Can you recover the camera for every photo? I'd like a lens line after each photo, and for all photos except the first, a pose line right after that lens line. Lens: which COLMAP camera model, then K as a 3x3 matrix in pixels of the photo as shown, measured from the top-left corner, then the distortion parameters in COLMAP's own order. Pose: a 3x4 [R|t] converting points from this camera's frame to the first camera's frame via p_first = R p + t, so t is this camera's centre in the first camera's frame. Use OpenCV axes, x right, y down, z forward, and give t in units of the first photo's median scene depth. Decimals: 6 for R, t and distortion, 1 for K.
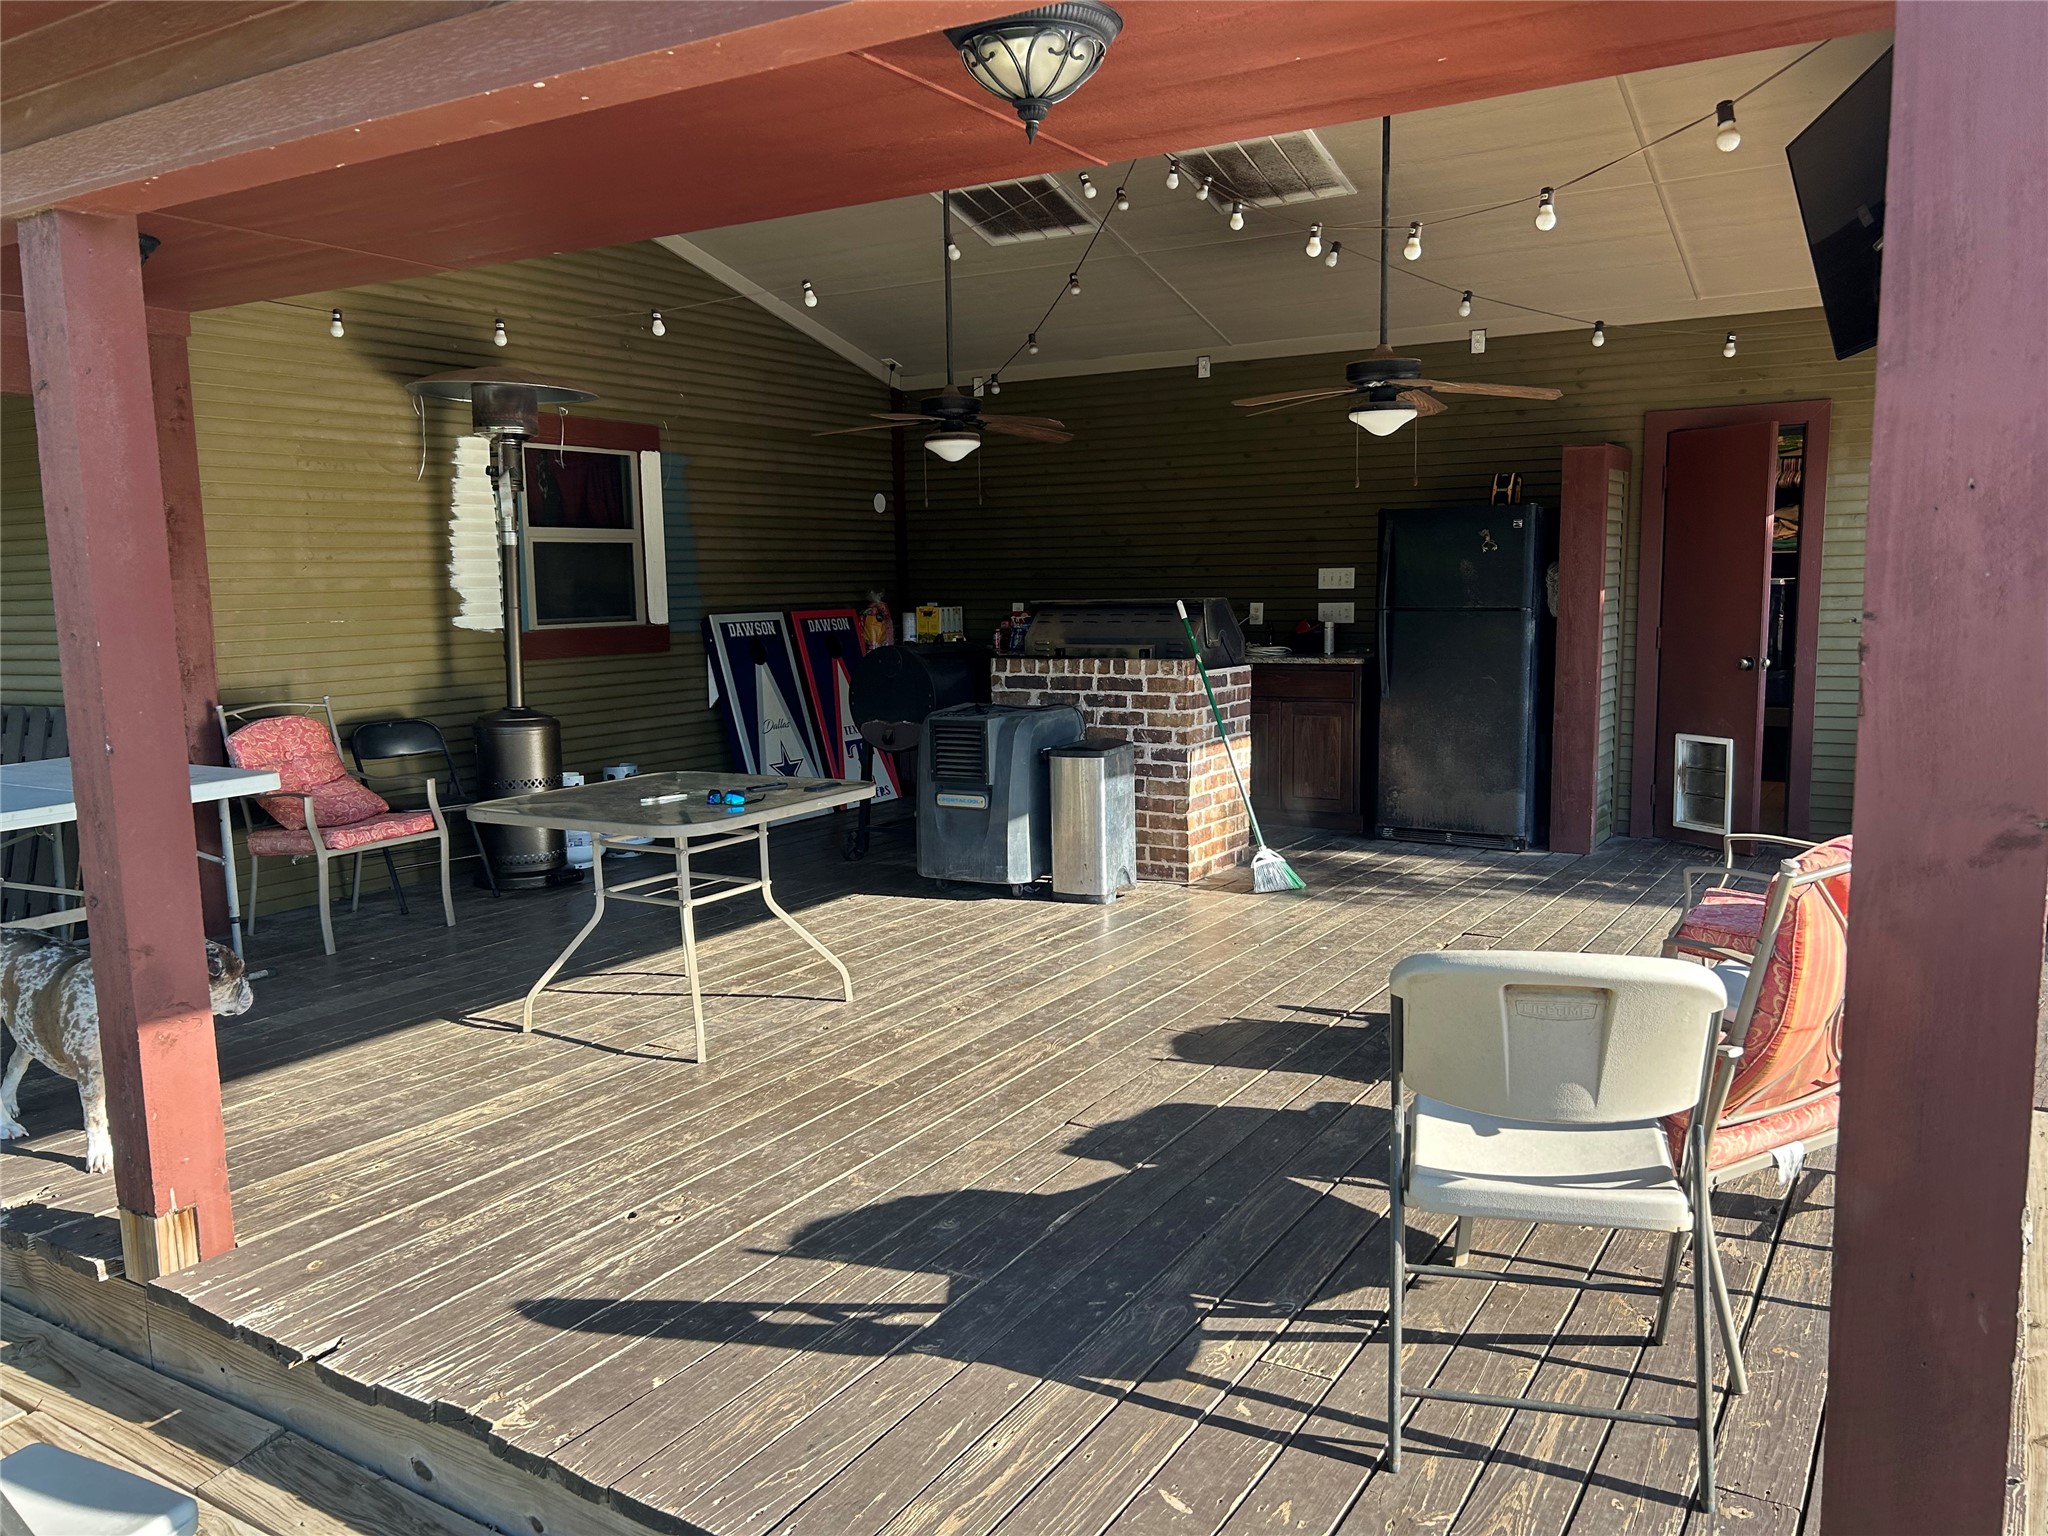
lens RADIAL K [[1529.1, 0, 1032.0], [0, 1529.1, 771.3], [0, 0, 1]] dist [0.142620, -0.314030]
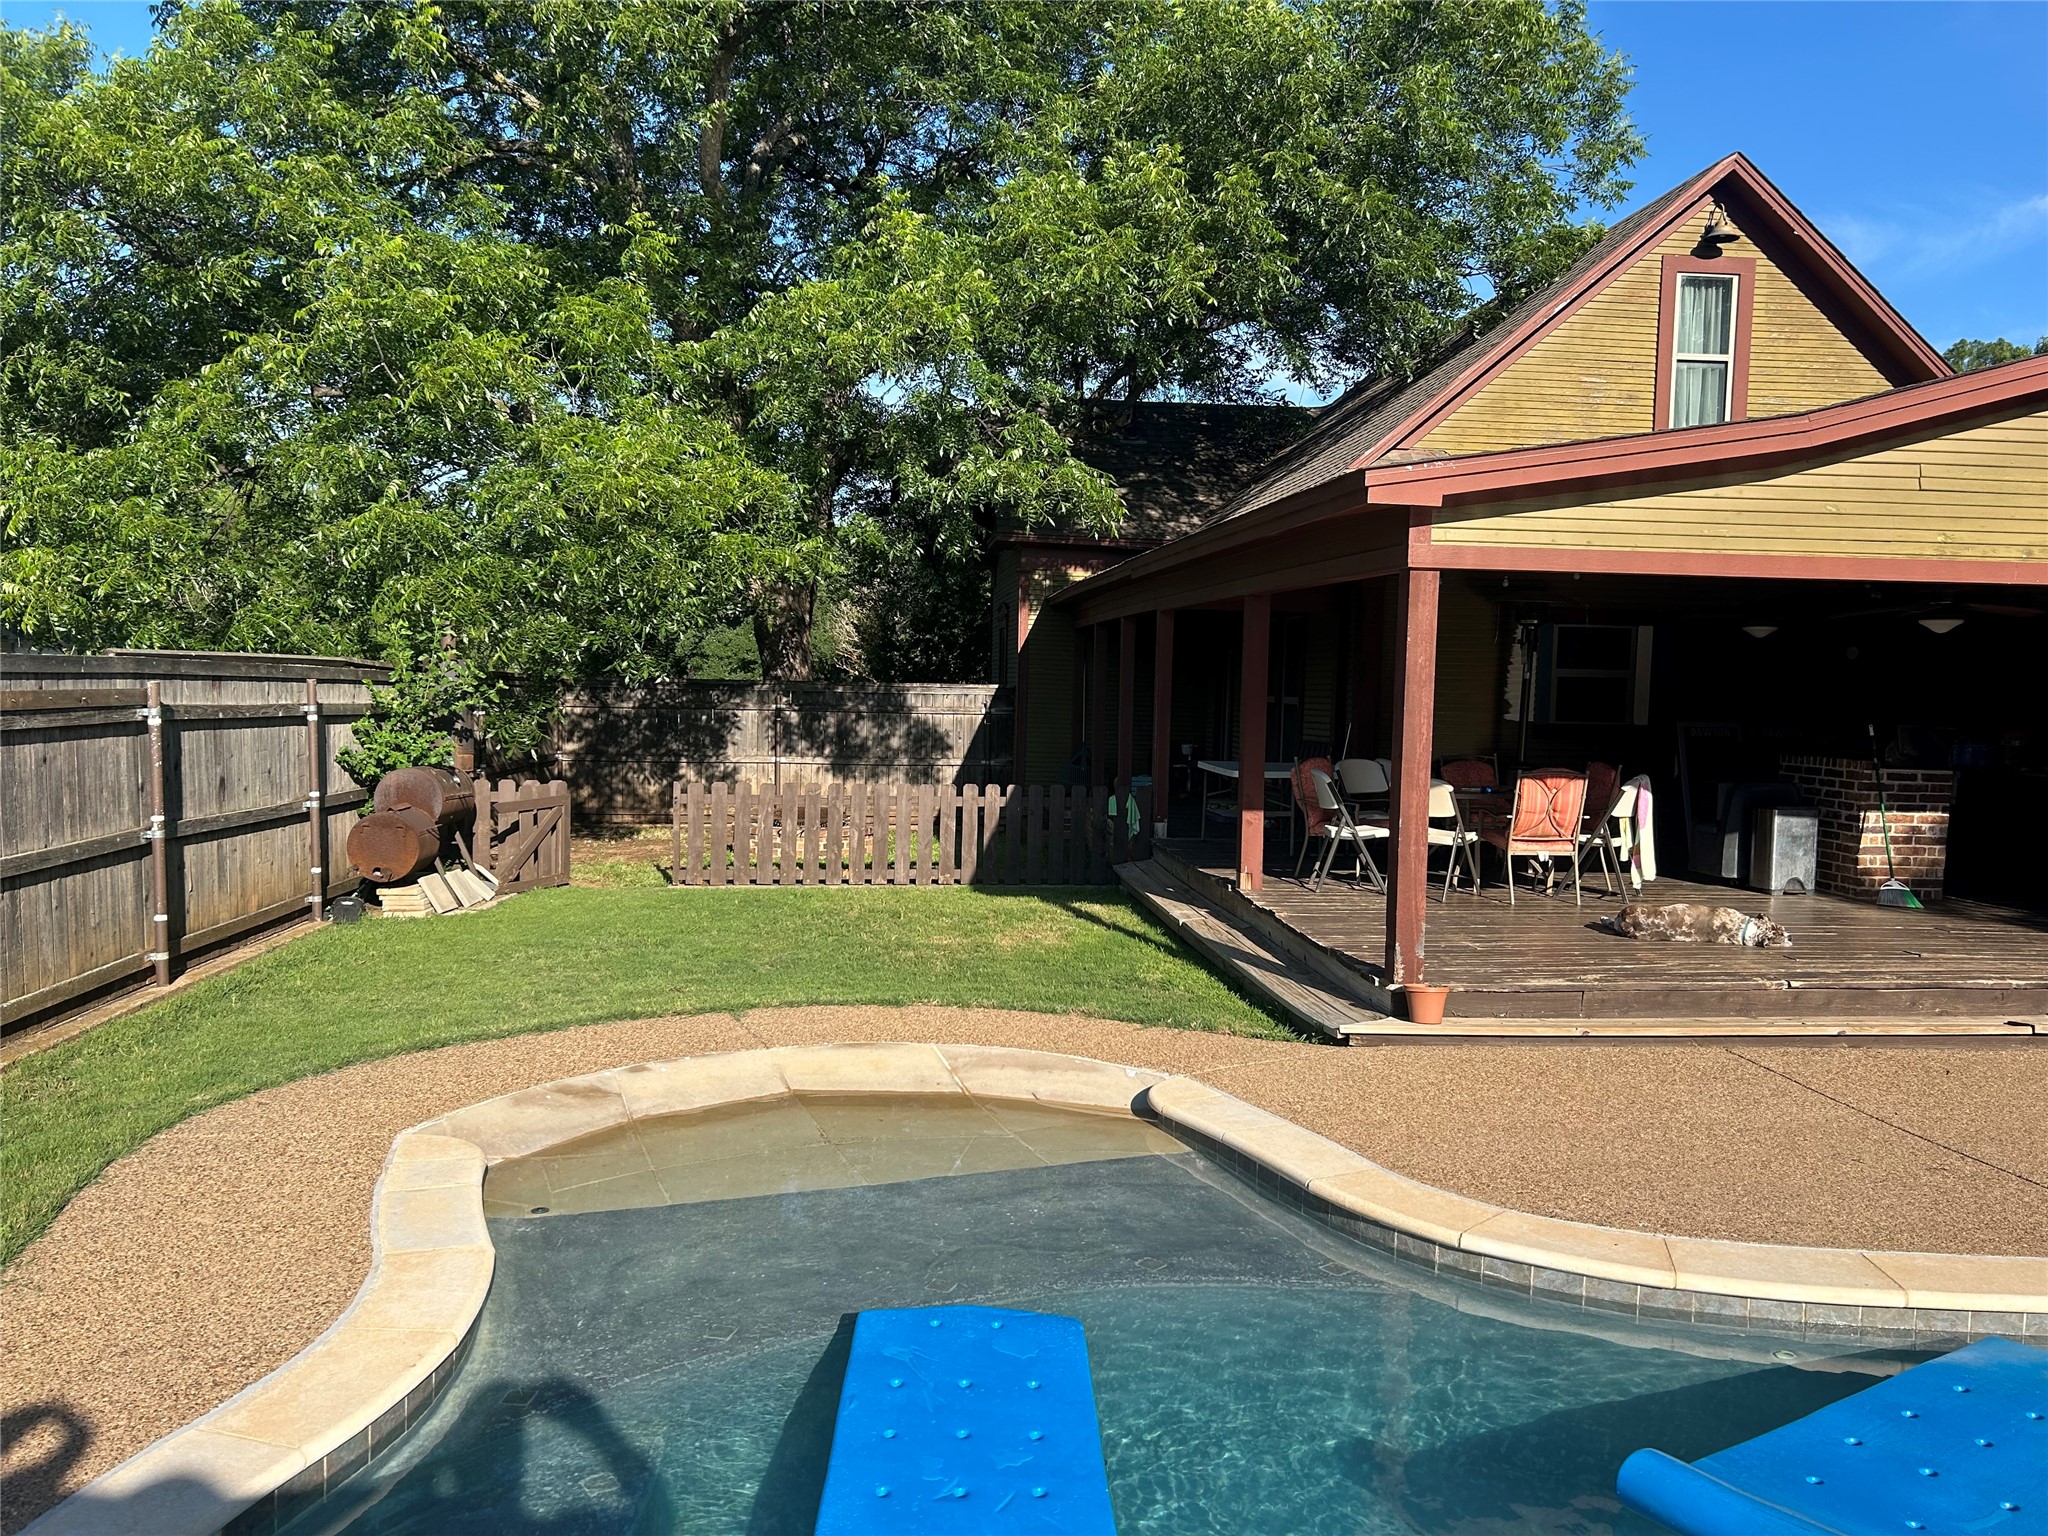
lens RADIAL K [[1533.3, 0, 1018.8], [0, 1533.3, 773.5], [0, 0, 1]] dist [0.075865, -0.092802]
pose [[0.609504, 0.081747, -0.788557, 0.782667], [-0.135776, 0.990737, -0.002240, 0.061337], [0.781070, 0.108432, 0.614957, -0.659664]]
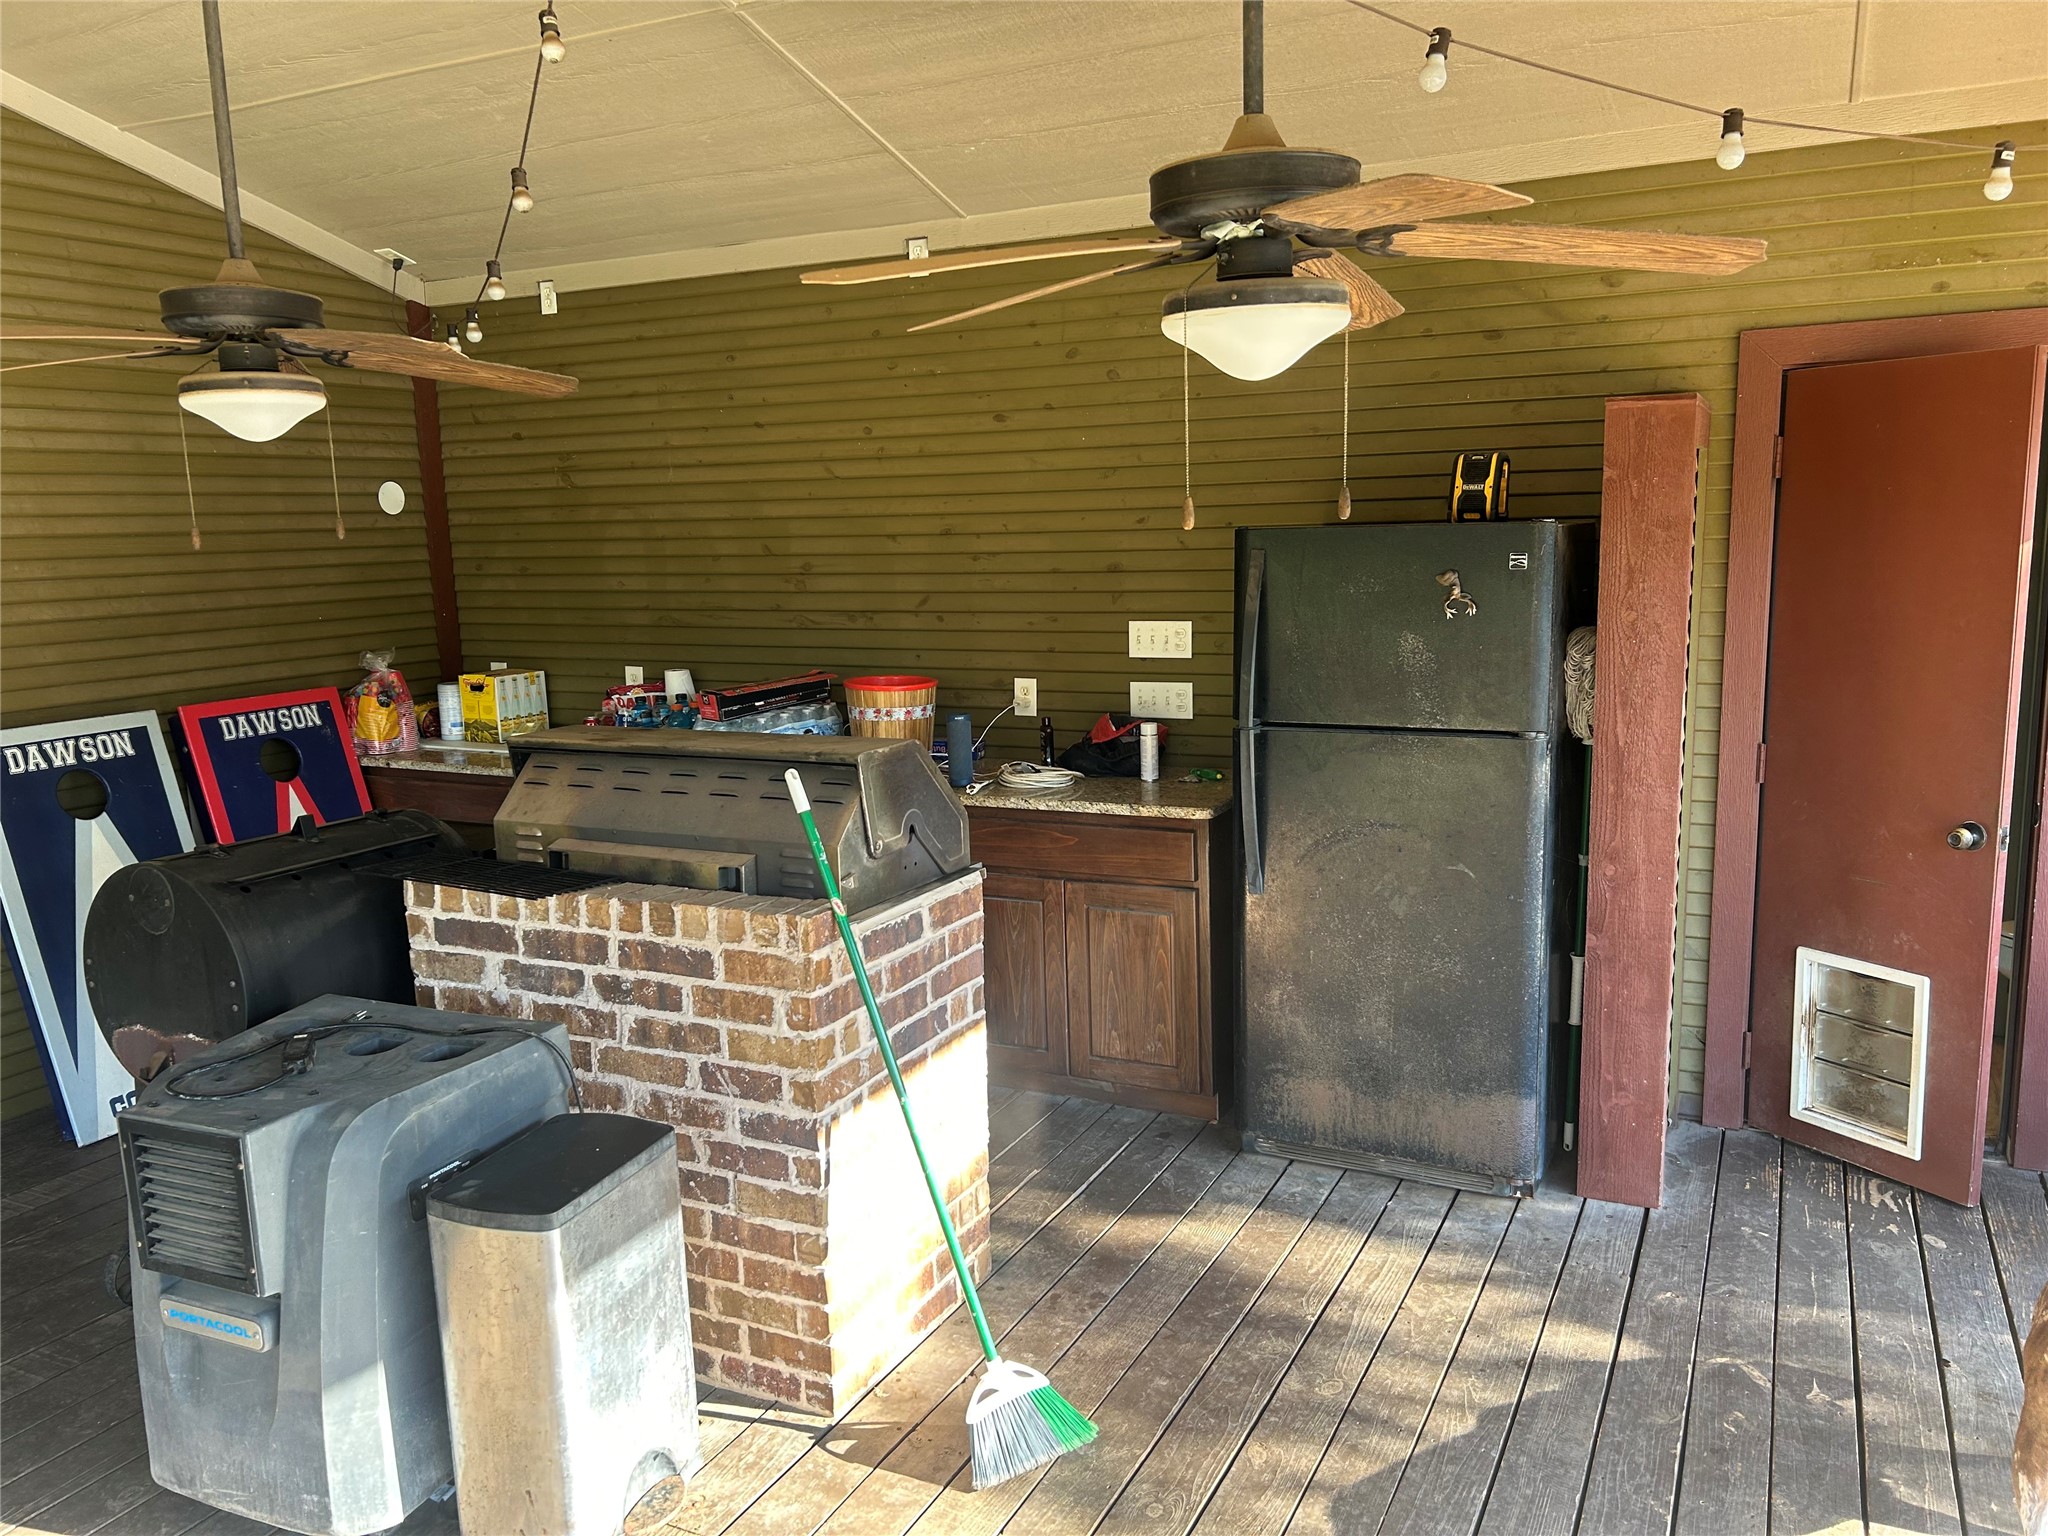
lens RADIAL K [[1533.3, 0, 1018.8], [0, 1533.3, 773.5], [0, 0, 1]] dist [0.075865, -0.092802]
pose [[0.995453, -0.029414, 0.090594, 0.110632], [0.026440, 0.999077, 0.033853, -0.112725], [-0.091506, -0.031304, 0.995312, 0.523816]]
